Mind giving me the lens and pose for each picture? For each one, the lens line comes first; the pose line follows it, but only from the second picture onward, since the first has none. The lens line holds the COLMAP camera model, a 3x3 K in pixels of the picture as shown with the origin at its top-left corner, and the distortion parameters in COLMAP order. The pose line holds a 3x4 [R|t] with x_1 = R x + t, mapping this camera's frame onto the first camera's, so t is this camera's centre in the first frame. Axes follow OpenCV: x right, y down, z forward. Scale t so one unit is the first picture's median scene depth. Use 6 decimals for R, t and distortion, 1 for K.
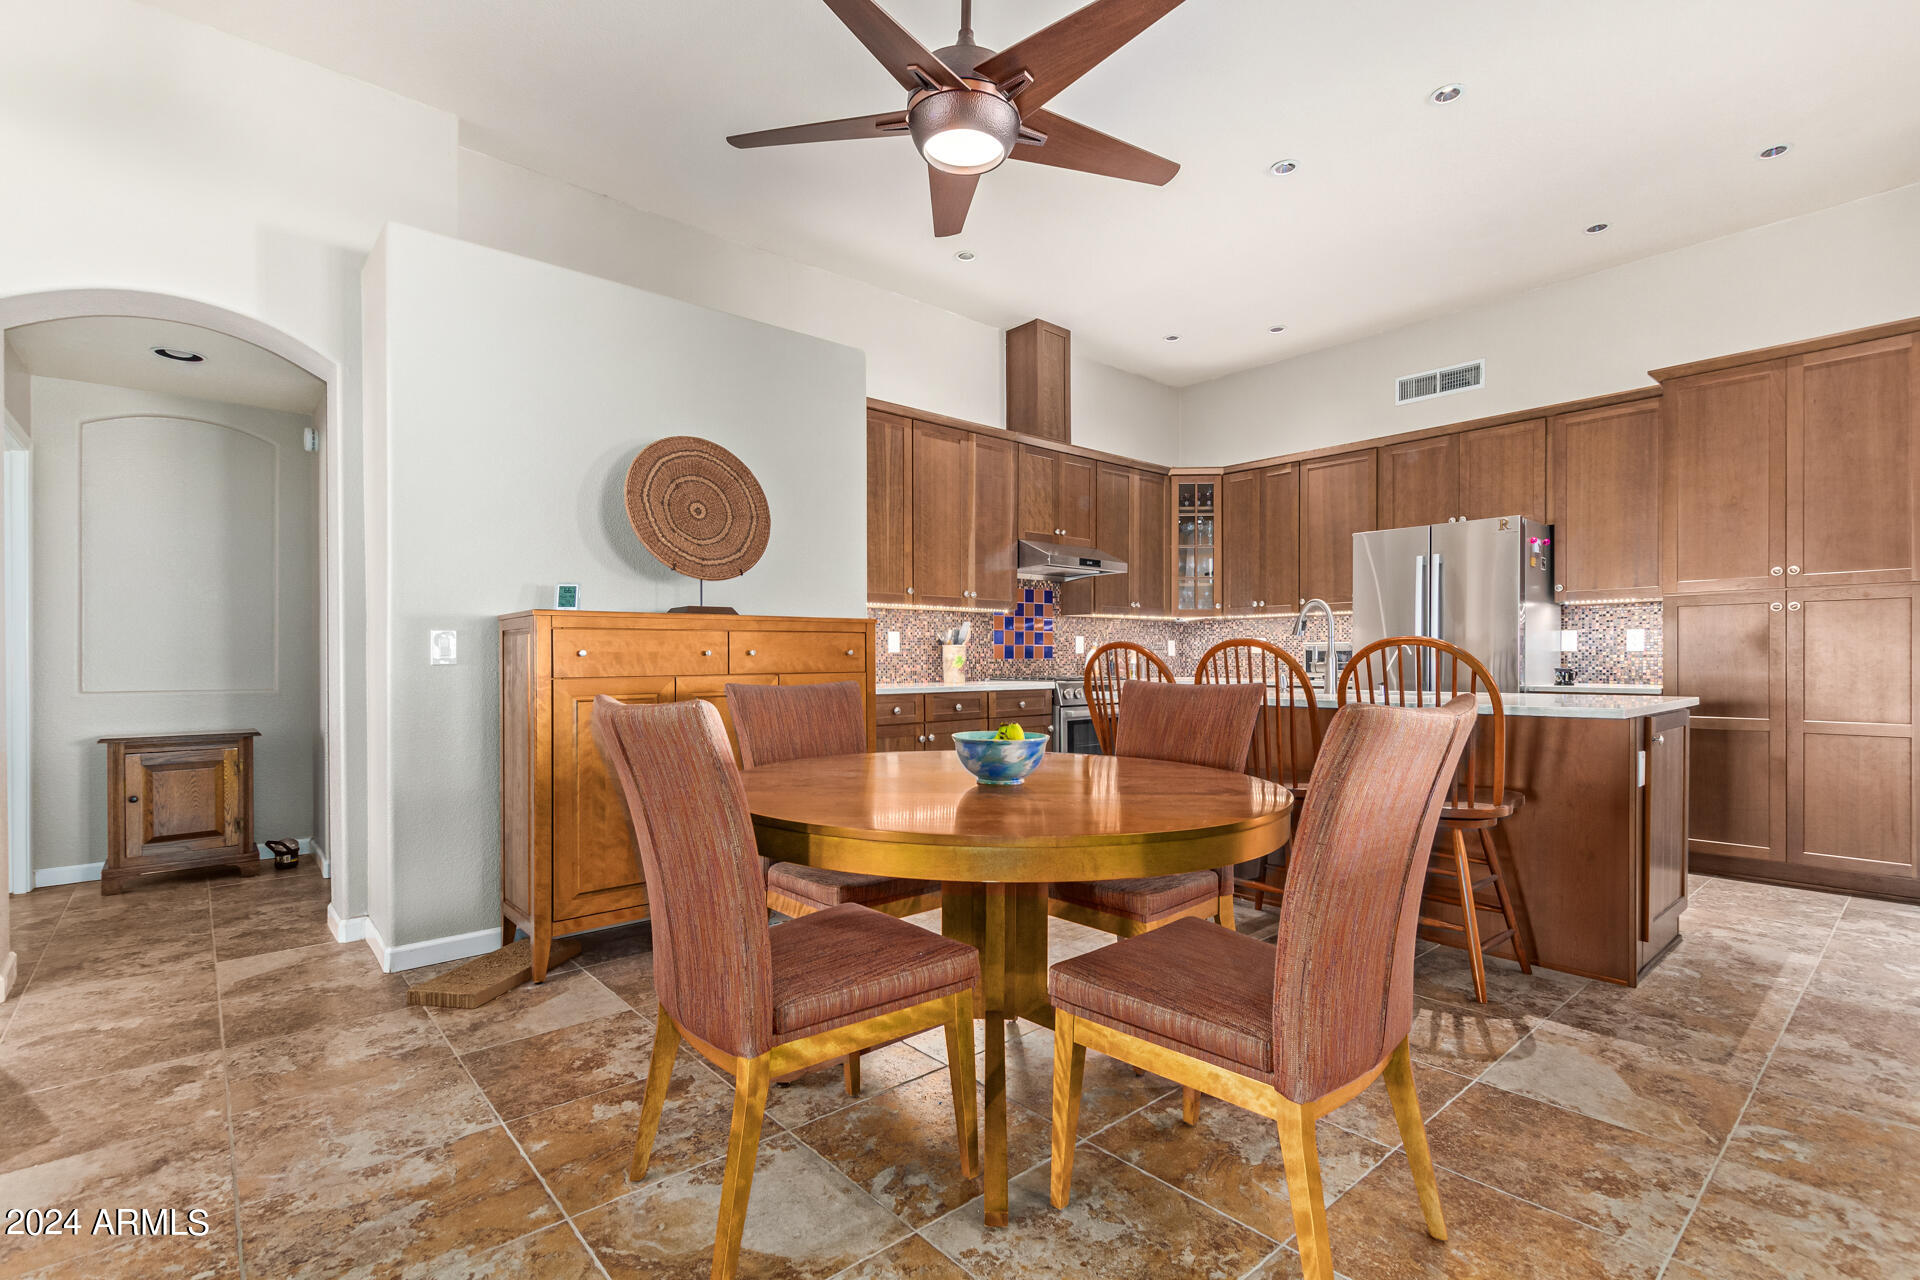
lens RADIAL K [[885.8, 0, 971.3], [0, 885.8, 645.0], [0, 0, 1]] dist [0.010622, -0.005348]
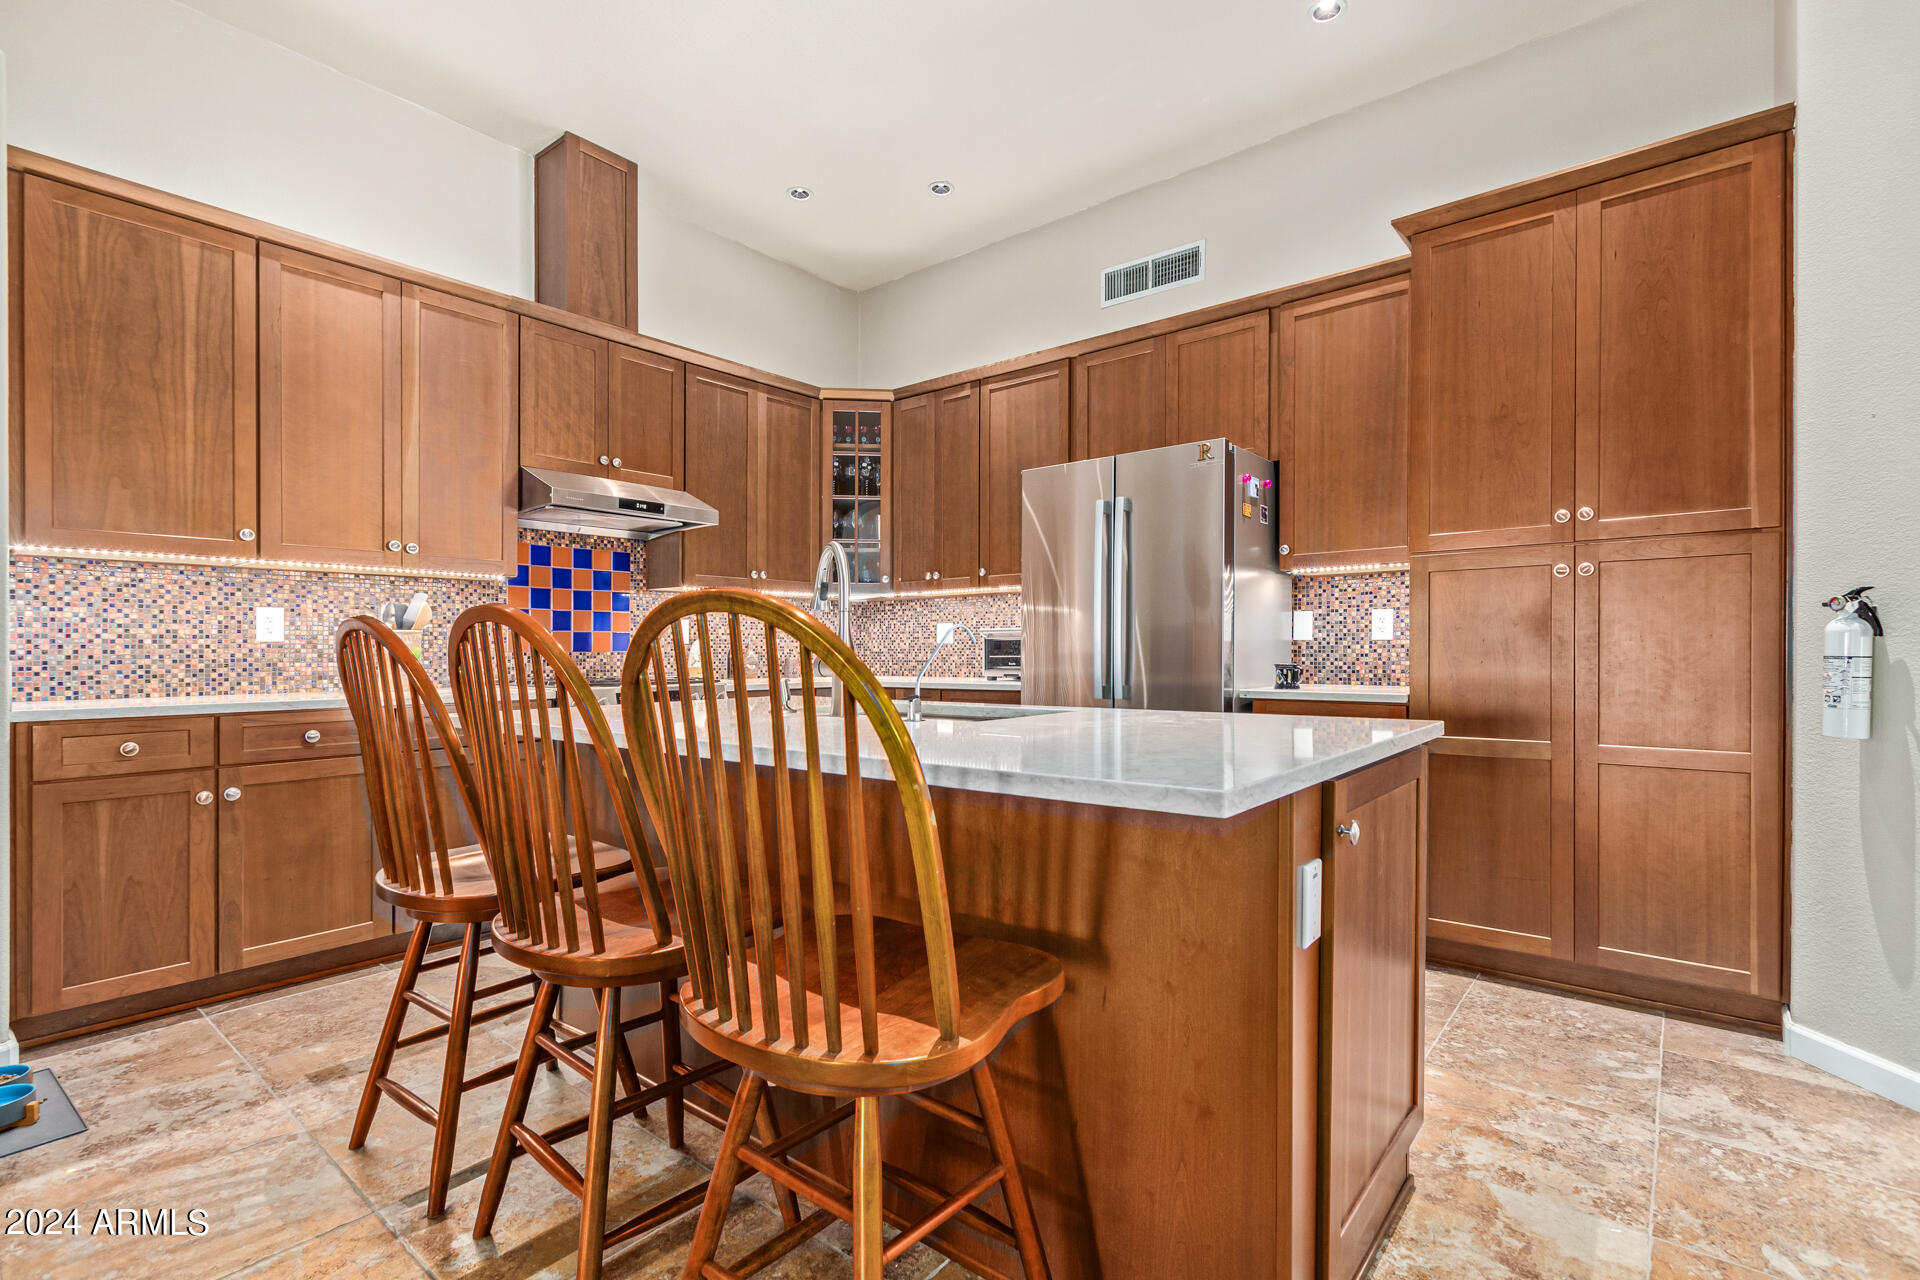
lens RADIAL K [[885.8, 0, 974.0], [0, 885.8, 639.9], [0, 0, 1]] dist [0.010622, -0.005348]
pose [[0.985865, 0.000145, 0.167544, 0.287981], [-0.000734, 0.999994, 0.003455, 0.004761], [-0.167542, -0.003529, 0.985859, 0.333863]]
